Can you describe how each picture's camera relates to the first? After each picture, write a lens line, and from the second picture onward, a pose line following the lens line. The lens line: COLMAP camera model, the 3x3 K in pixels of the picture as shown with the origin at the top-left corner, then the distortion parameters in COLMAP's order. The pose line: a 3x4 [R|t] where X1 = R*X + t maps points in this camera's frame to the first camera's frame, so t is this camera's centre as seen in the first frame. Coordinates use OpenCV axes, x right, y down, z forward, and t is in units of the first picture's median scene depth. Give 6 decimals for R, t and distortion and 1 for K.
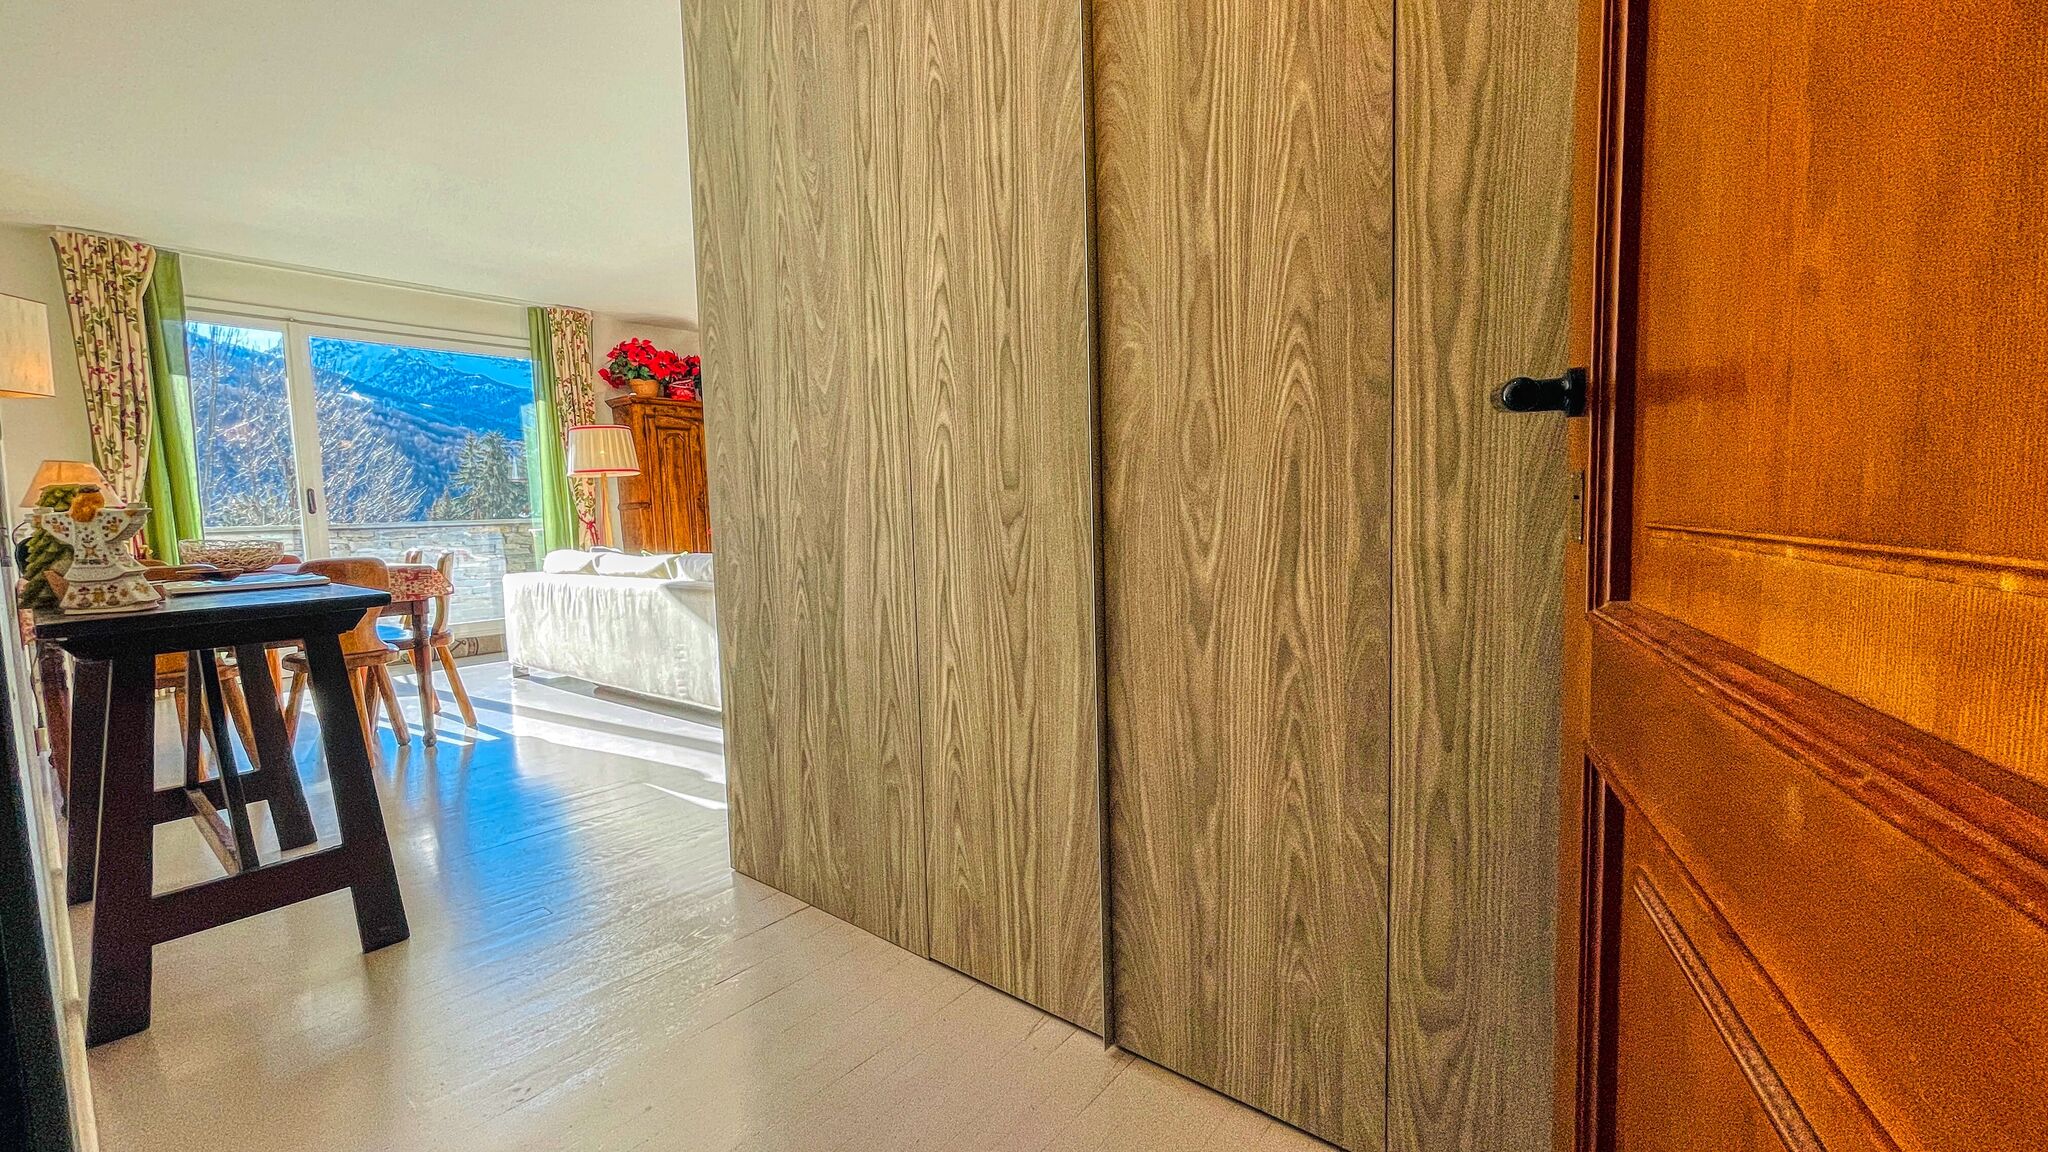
lens RADIAL K [[824.5, 0, 1022.5], [0, 824.5, 576.0], [0, 0, 1]] dist [-0.003739, 0.000035]
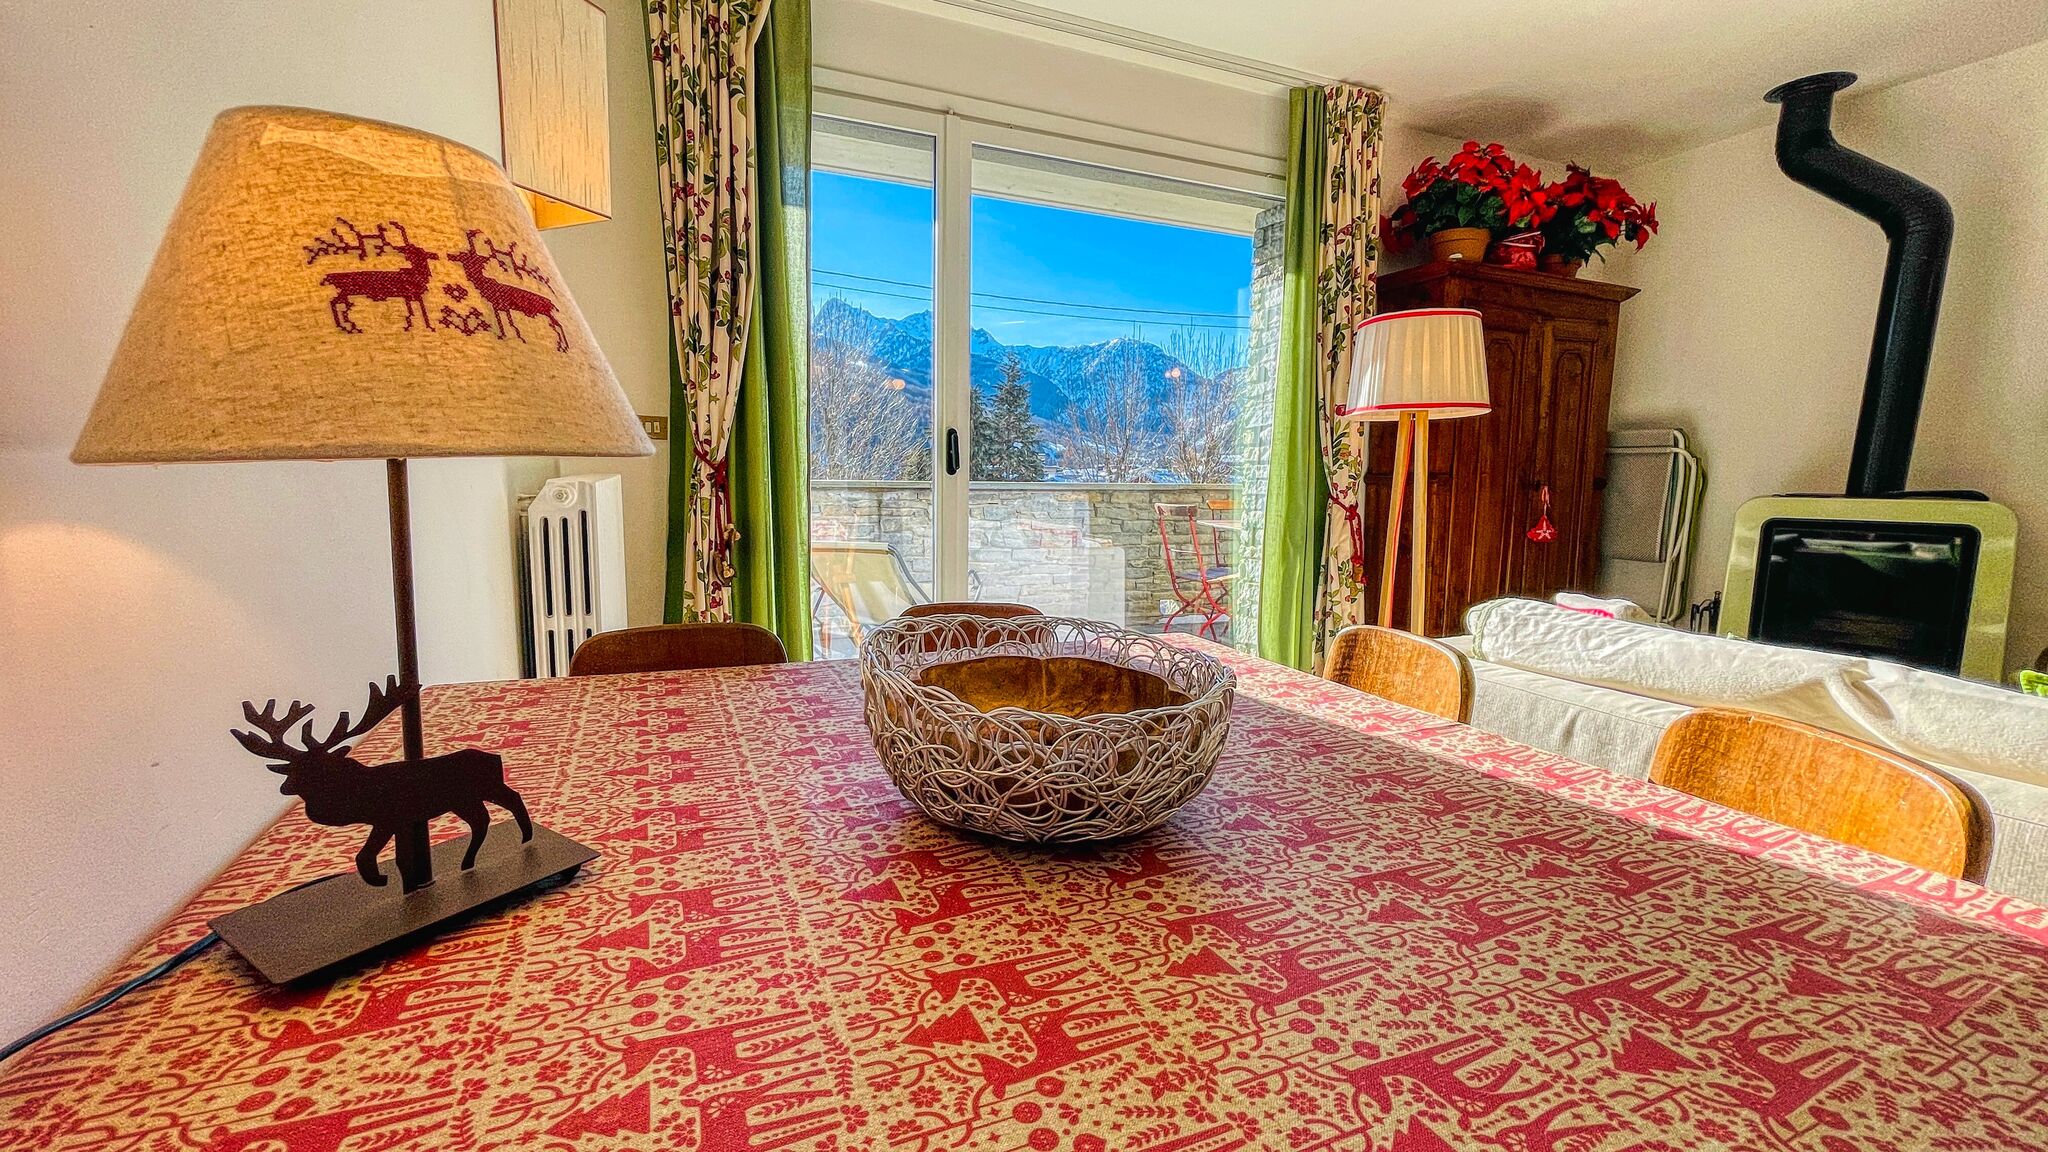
lens RADIAL K [[824.5, 0, 1018.6], [0, 824.5, 572.3], [0, 0, 1]] dist [-0.003739, 0.000035]
pose [[0.885222, 0.097606, -0.454813, -0.657197], [-0.078608, 0.995065, 0.060550, -0.054659], [0.458478, -0.017848, 0.888526, 0.609807]]
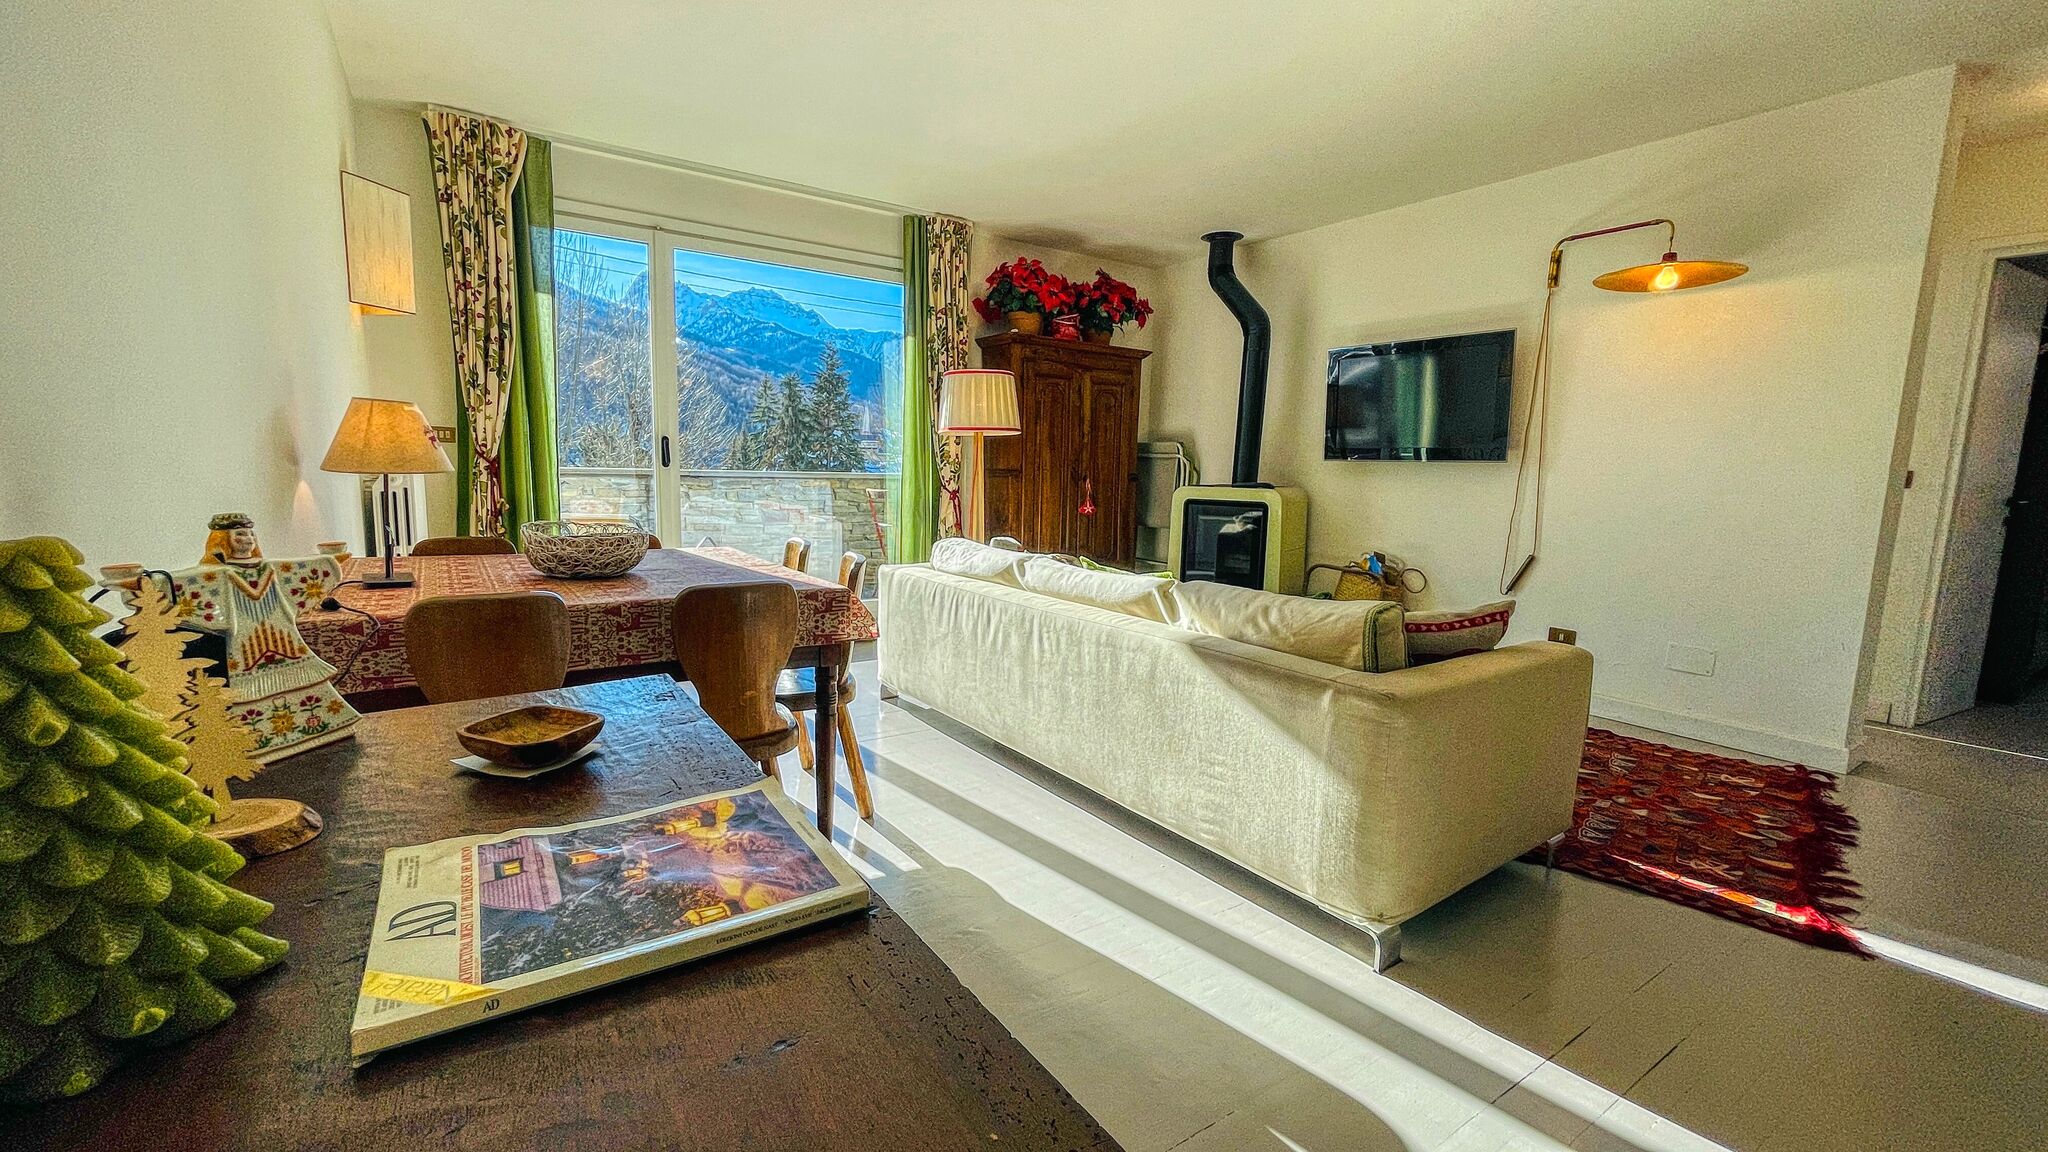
lens RADIAL K [[824.5, 0, 1018.6], [0, 824.5, 575.7], [0, 0, 1]] dist [-0.003739, 0.000035]
pose [[0.957625, 0.093345, -0.272471, -0.332756], [-0.078835, 0.994847, 0.063749, -0.055401], [0.277017, -0.039568, 0.960050, 0.340633]]
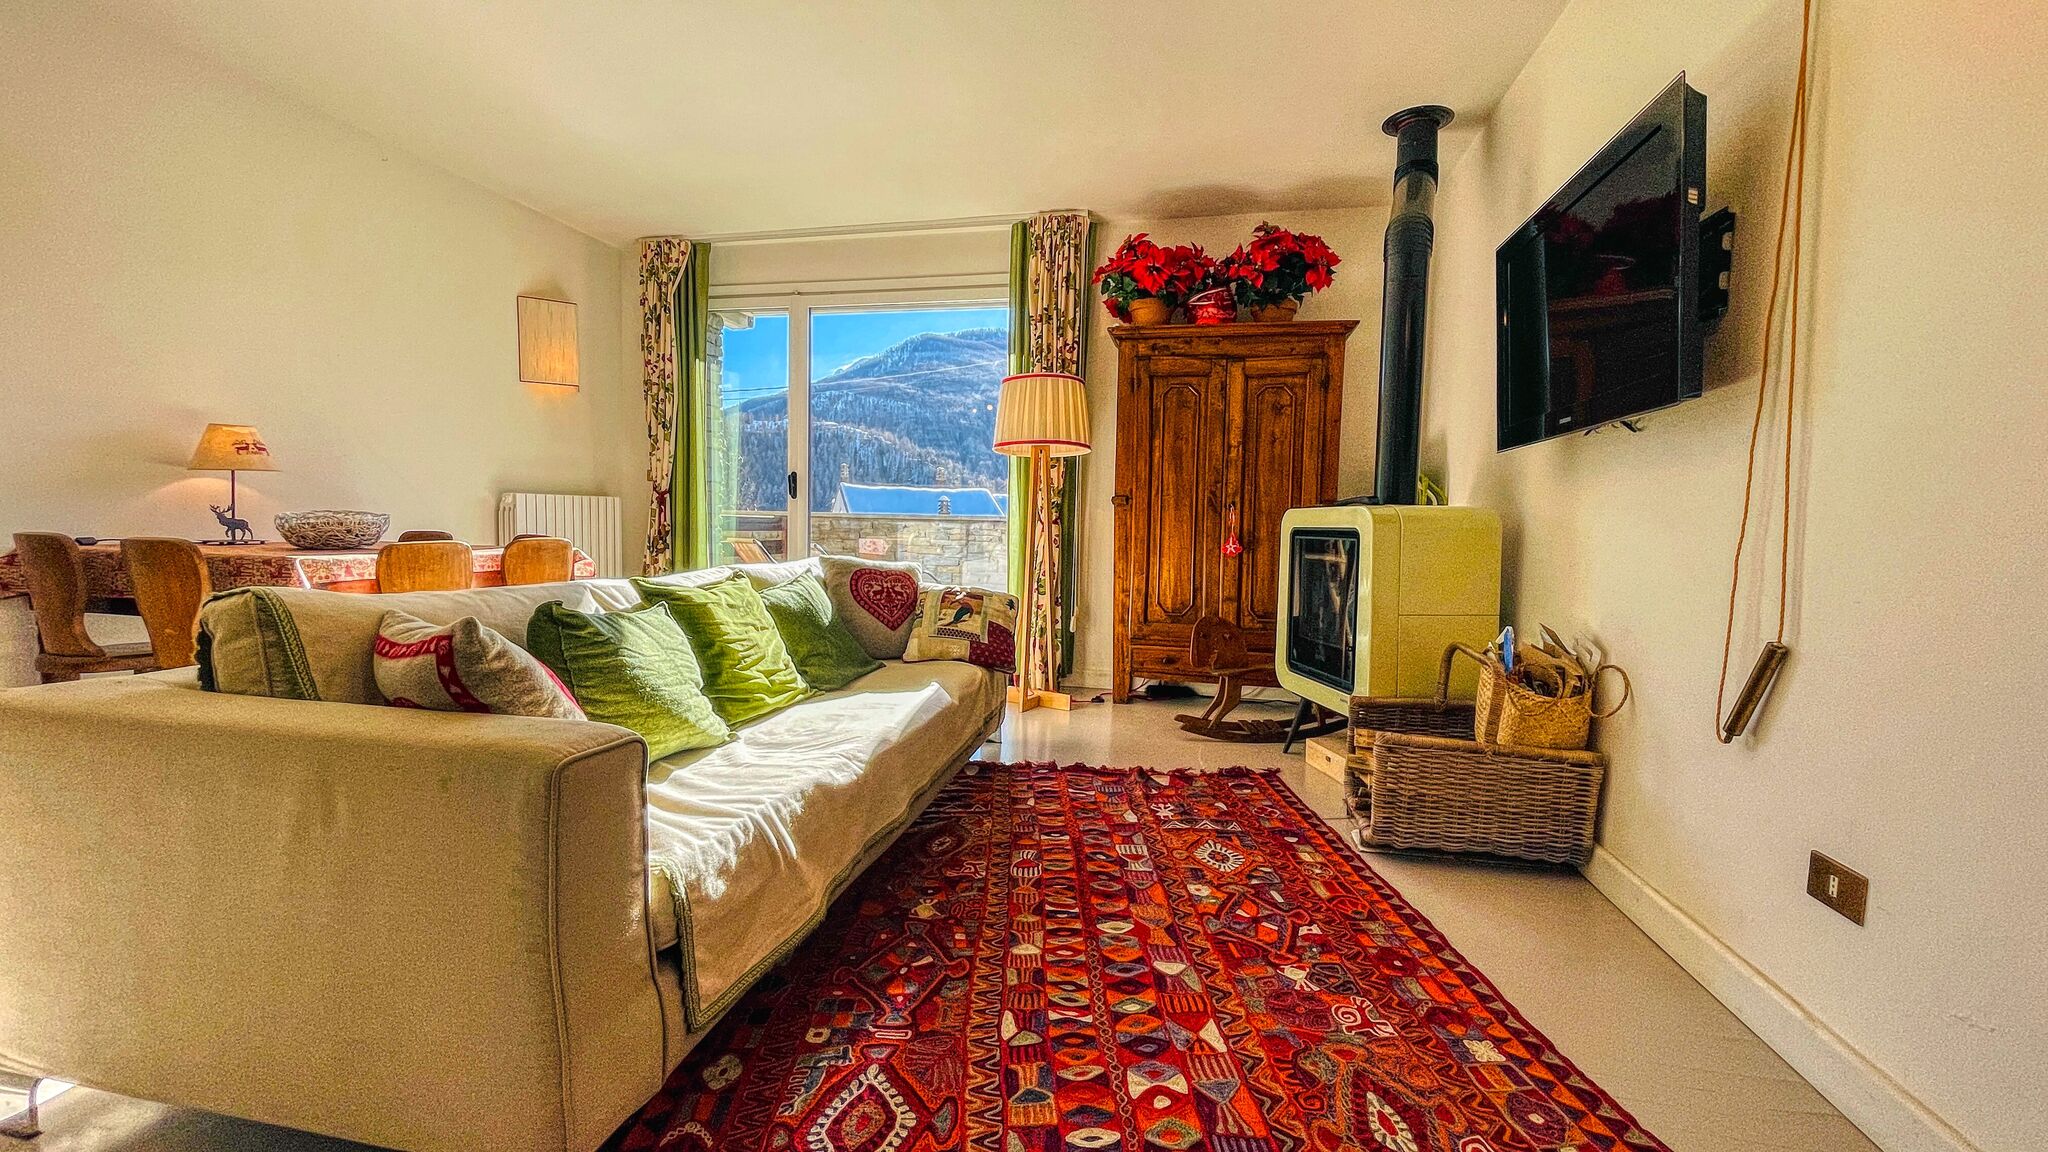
lens RADIAL K [[824.5, 0, 1019.7], [0, 824.5, 576.7], [0, 0, 1]] dist [-0.003739, 0.000035]
pose [[0.448463, 0.097150, -0.888506, 0.113947], [-0.108391, 0.992650, 0.053828, -0.076026], [0.887205, 0.072167, 0.455697, 0.935090]]
